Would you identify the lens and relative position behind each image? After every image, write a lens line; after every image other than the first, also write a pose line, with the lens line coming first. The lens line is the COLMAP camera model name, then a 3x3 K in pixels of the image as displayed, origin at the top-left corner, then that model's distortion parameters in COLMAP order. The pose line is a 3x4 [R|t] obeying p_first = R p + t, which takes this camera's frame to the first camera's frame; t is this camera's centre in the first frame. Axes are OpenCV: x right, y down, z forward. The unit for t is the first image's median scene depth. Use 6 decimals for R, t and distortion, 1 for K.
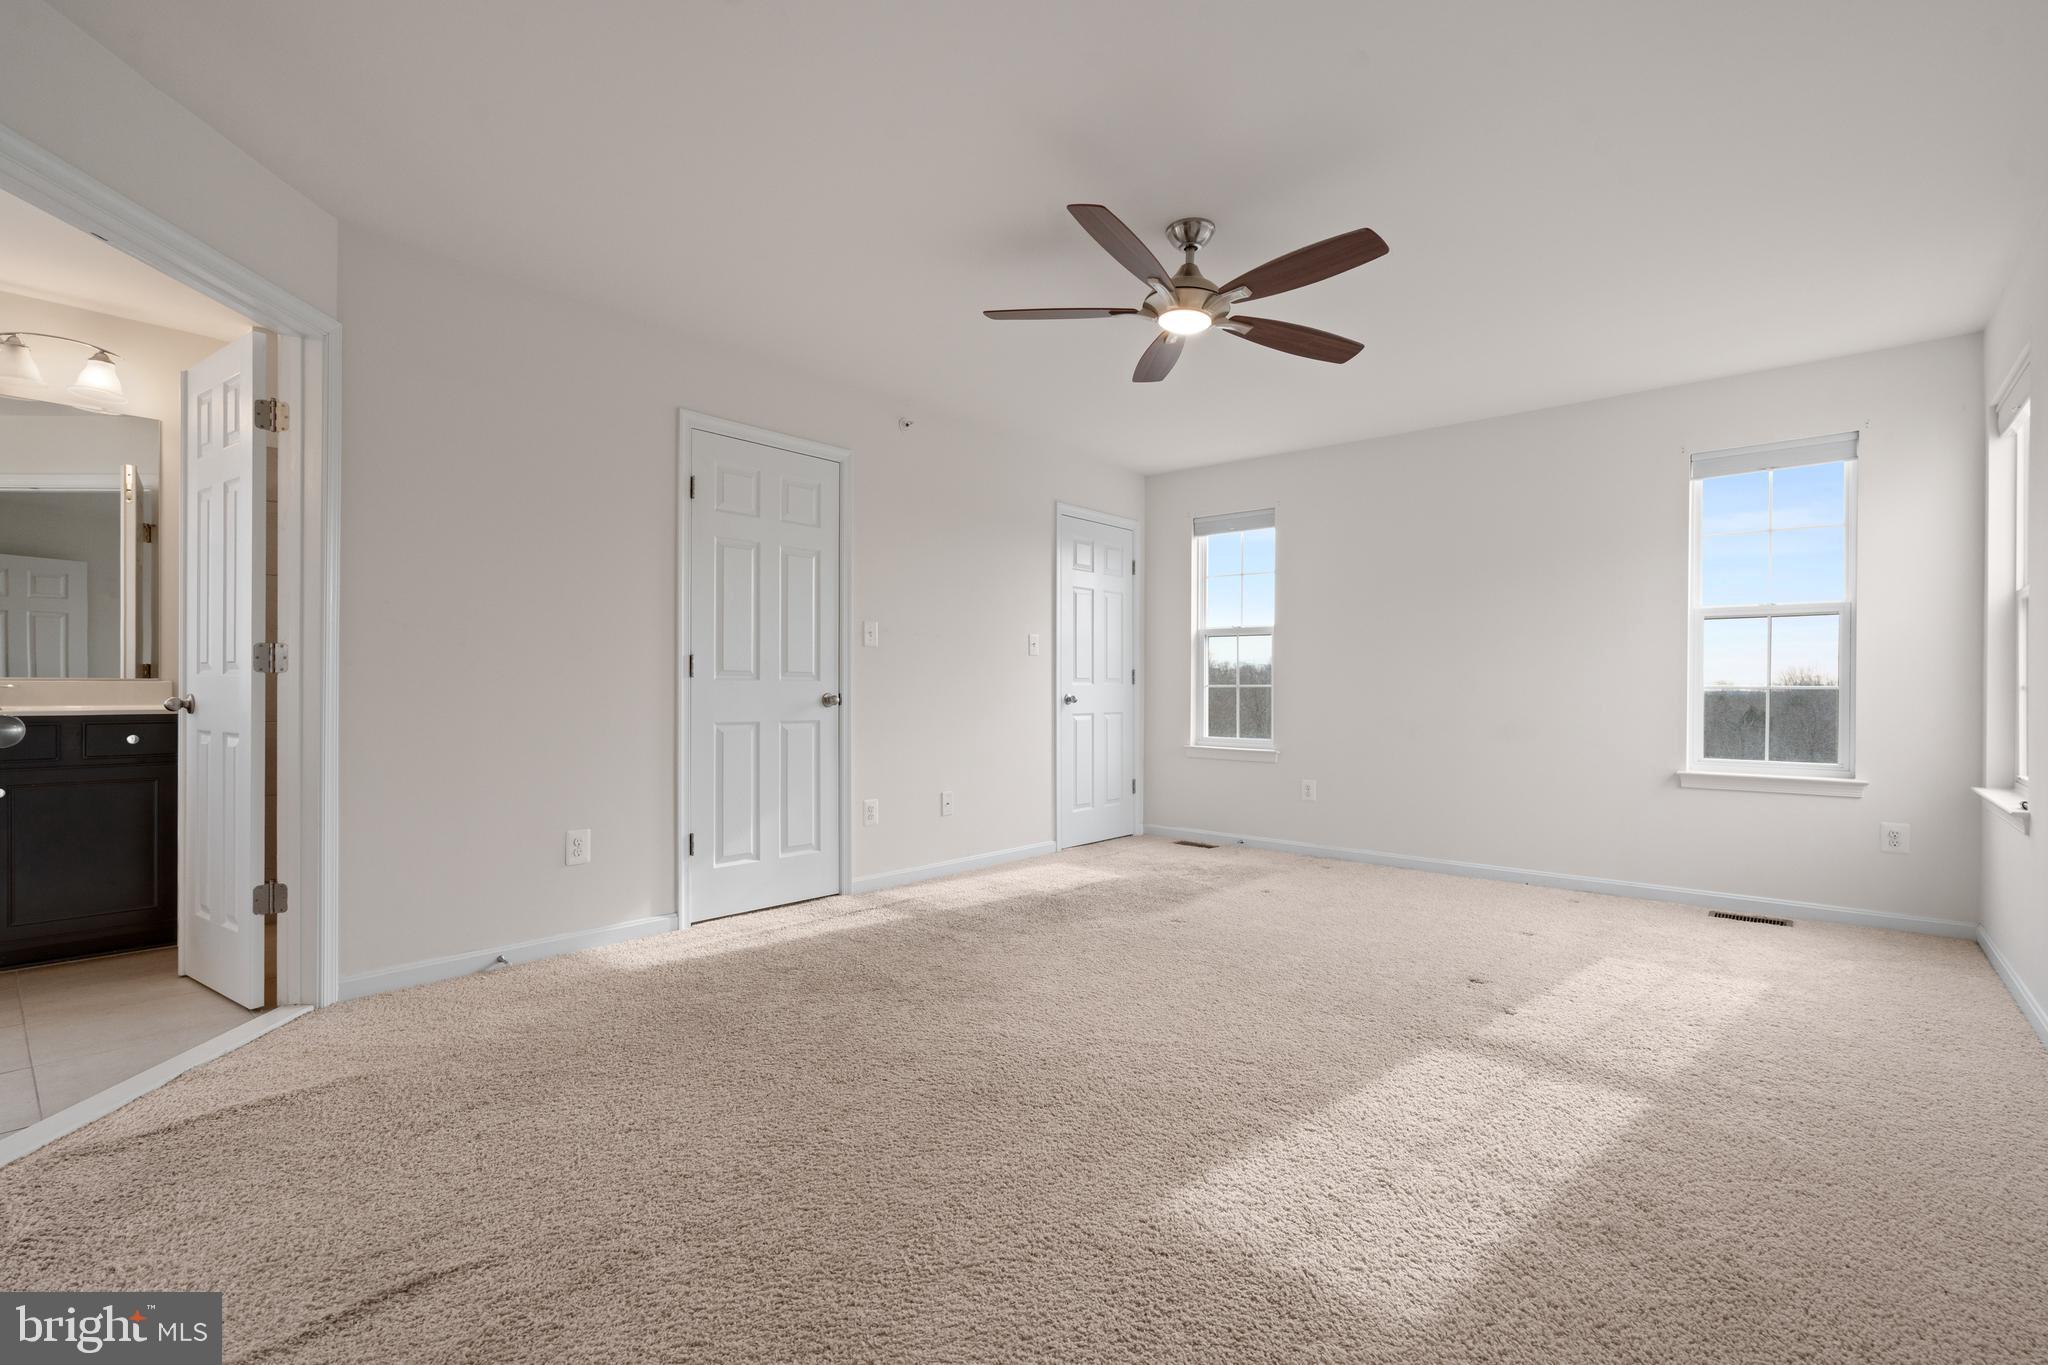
lens RADIAL K [[923.4, 0, 1014.7], [0, 923.4, 680.5], [0, 0, 1]] dist [-0.000351, 0.000246]
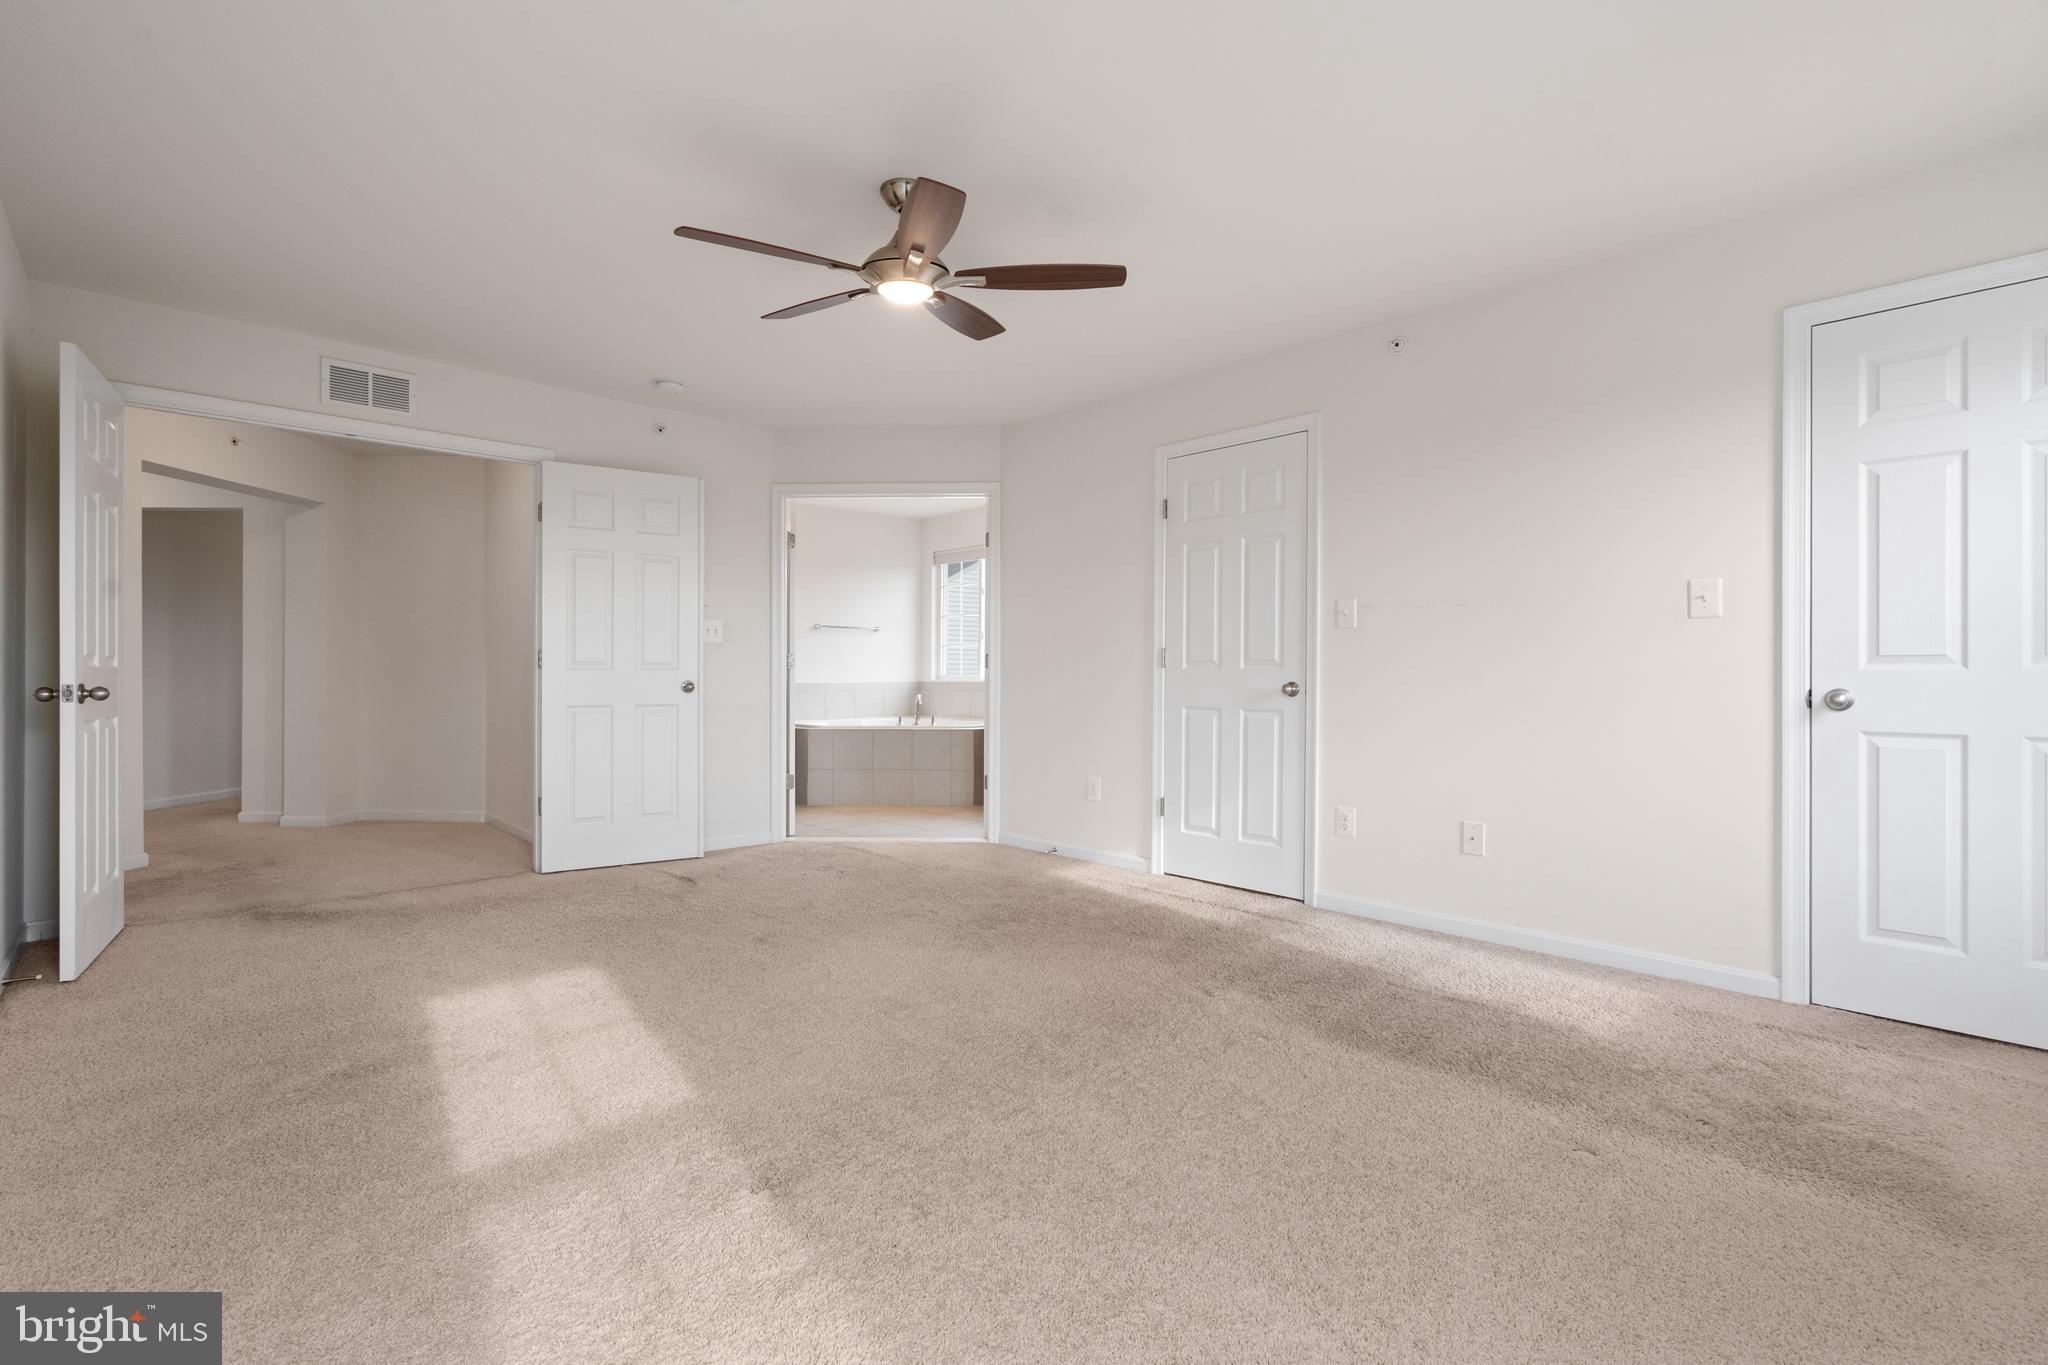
lens RADIAL K [[923.4, 0, 1014.7], [0, 923.4, 680.5], [0, 0, 1]] dist [-0.000351, 0.000246]
pose [[-0.098355, 0.006455, -0.995130, 0.799453], [0.010727, 0.999928, 0.005426, 0.004231], [0.995094, -0.010141, -0.098417, 0.861175]]
